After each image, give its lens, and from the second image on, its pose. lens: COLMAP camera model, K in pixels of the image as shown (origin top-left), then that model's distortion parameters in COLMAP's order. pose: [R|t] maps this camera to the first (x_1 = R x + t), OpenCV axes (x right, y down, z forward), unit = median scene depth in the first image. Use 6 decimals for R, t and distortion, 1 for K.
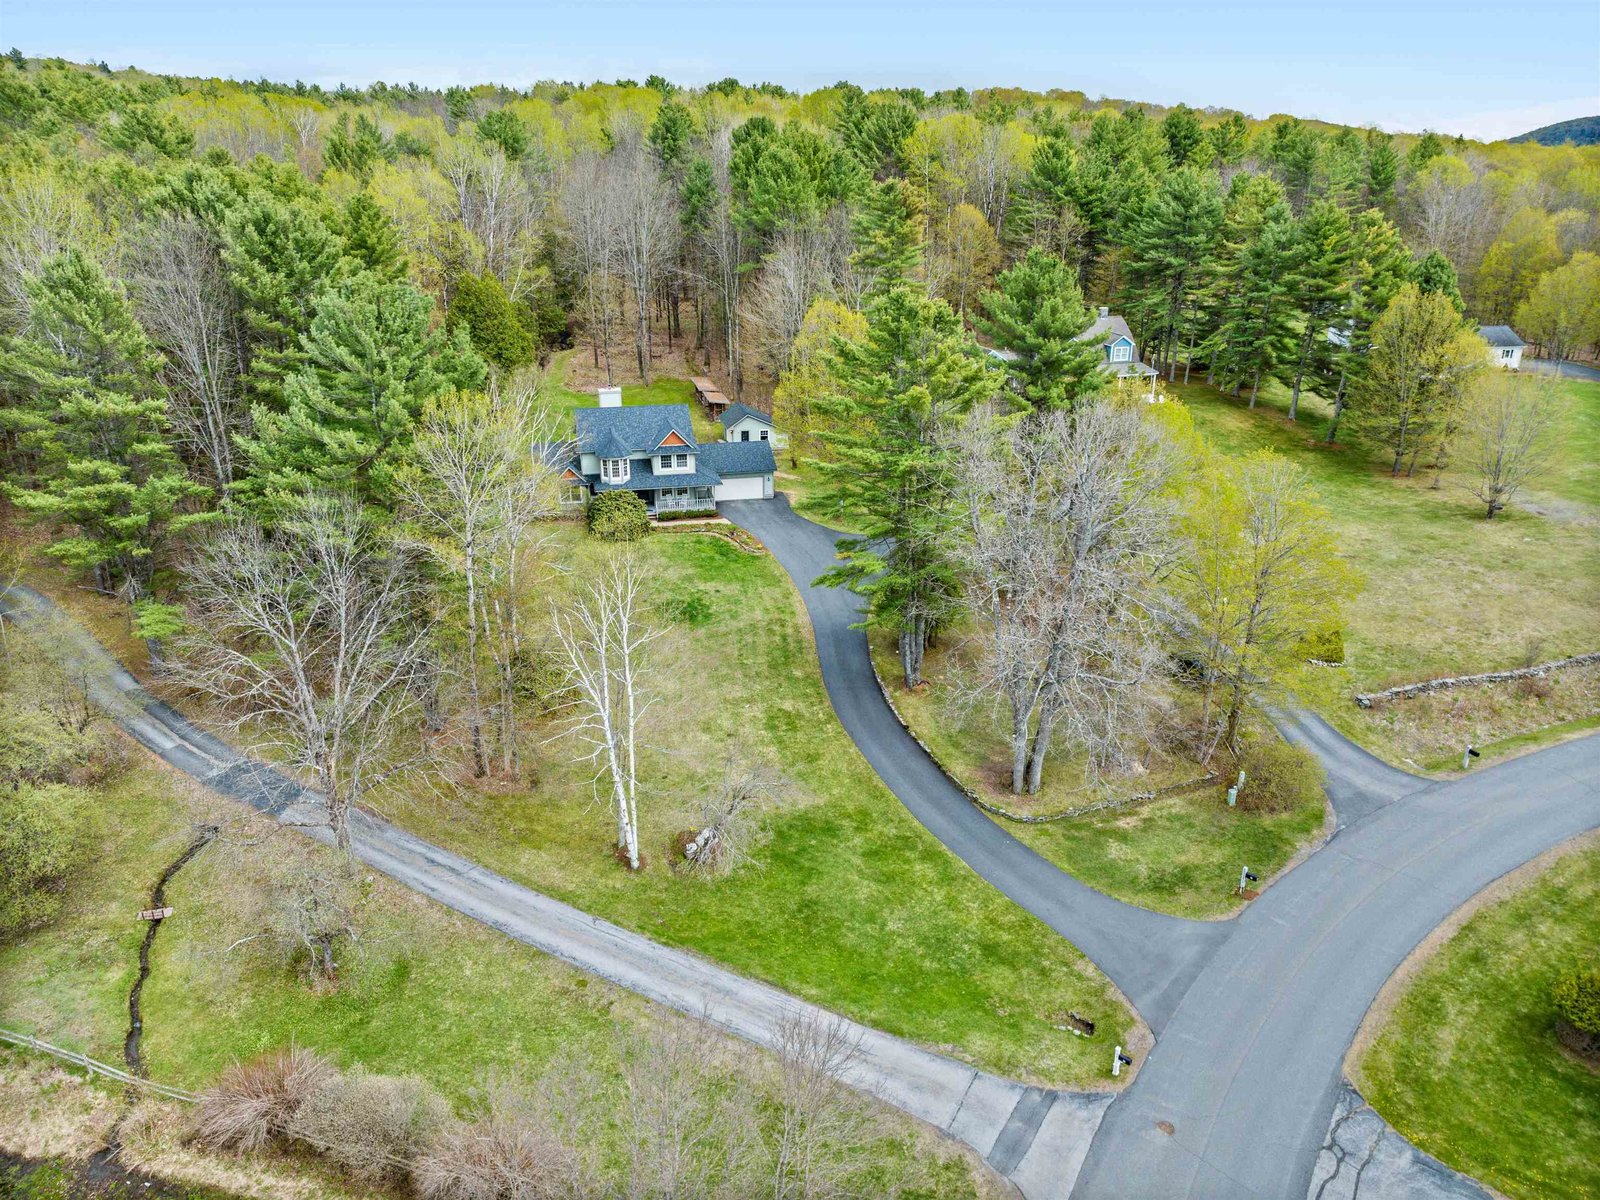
lens RADIAL K [[1121.2, 0, 793.3], [0, 1121.2, 596.4], [0, 0, 1]] dist [-0.034438, -0.001970]
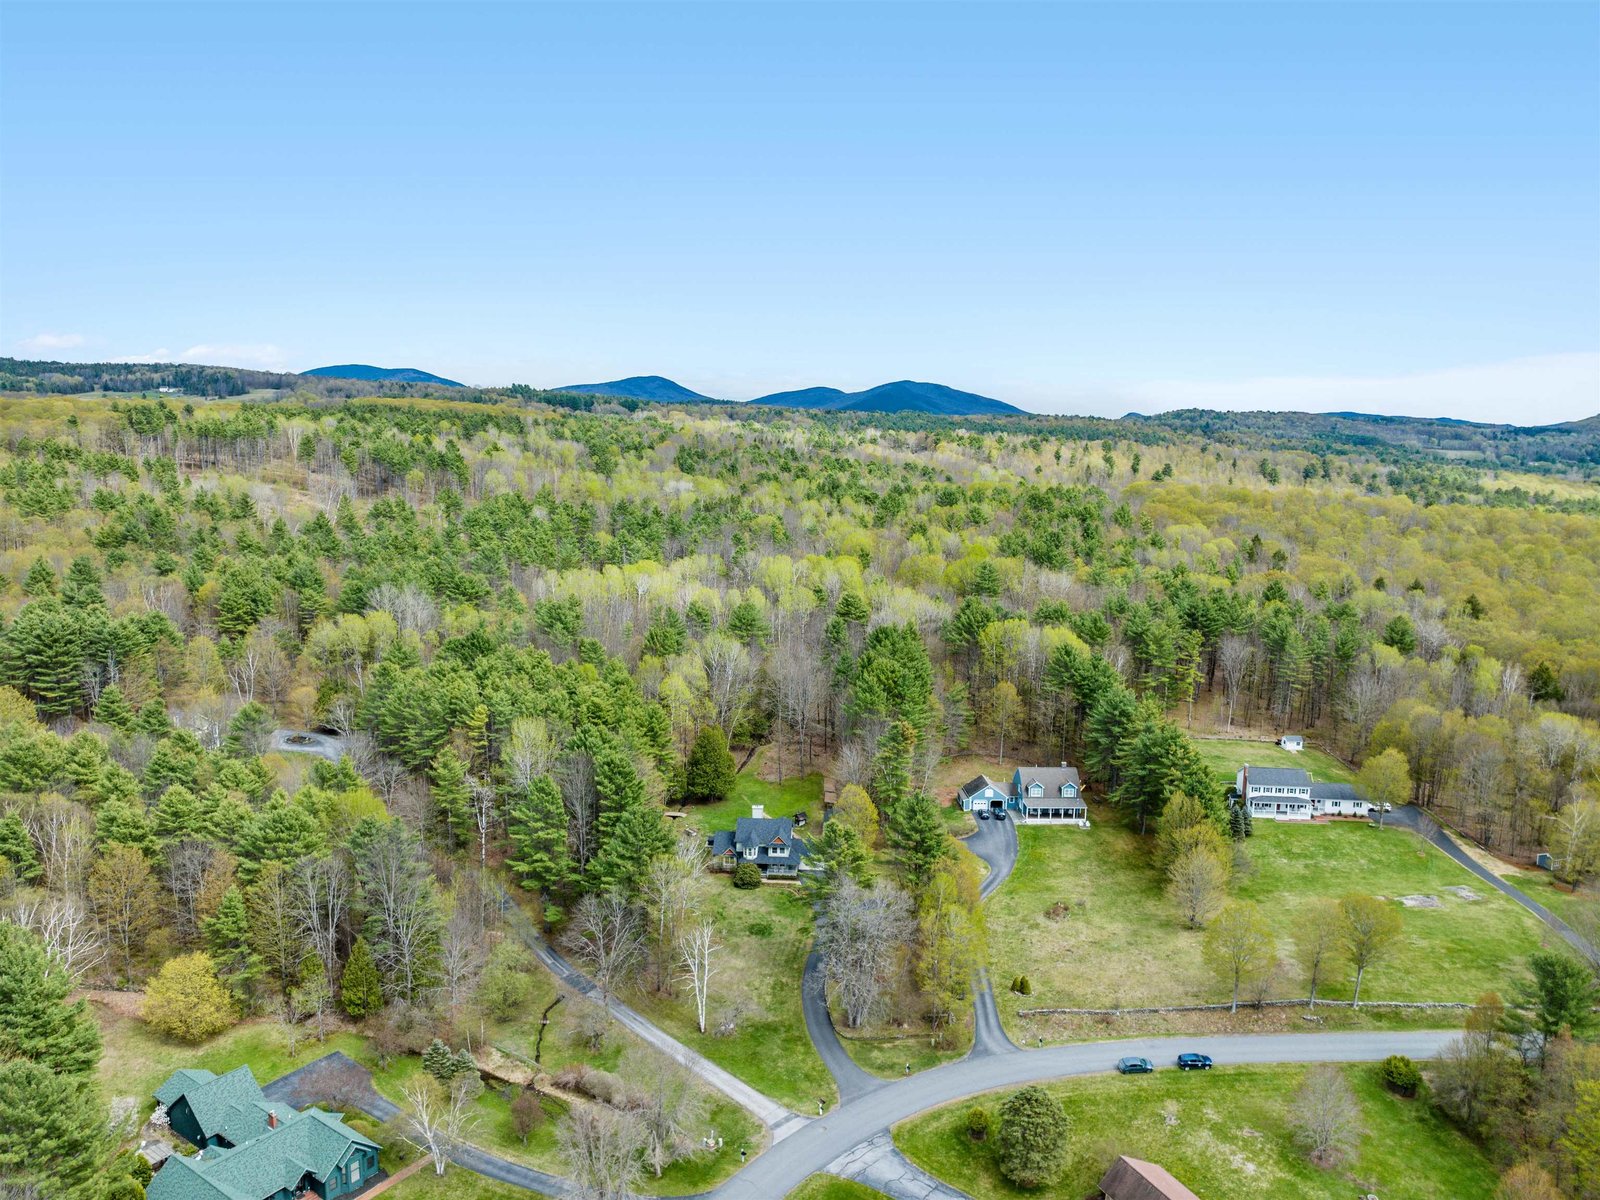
lens RADIAL K [[1121.2, 0, 803.3], [0, 1121.2, 604.9], [0, 0, 1]] dist [-0.034438, -0.001970]
pose [[0.967095, 0.059994, -0.247240, 0.601013], [-0.110454, 0.974445, -0.195593, -0.231529], [0.229188, 0.216466, 0.949008, -1.501946]]
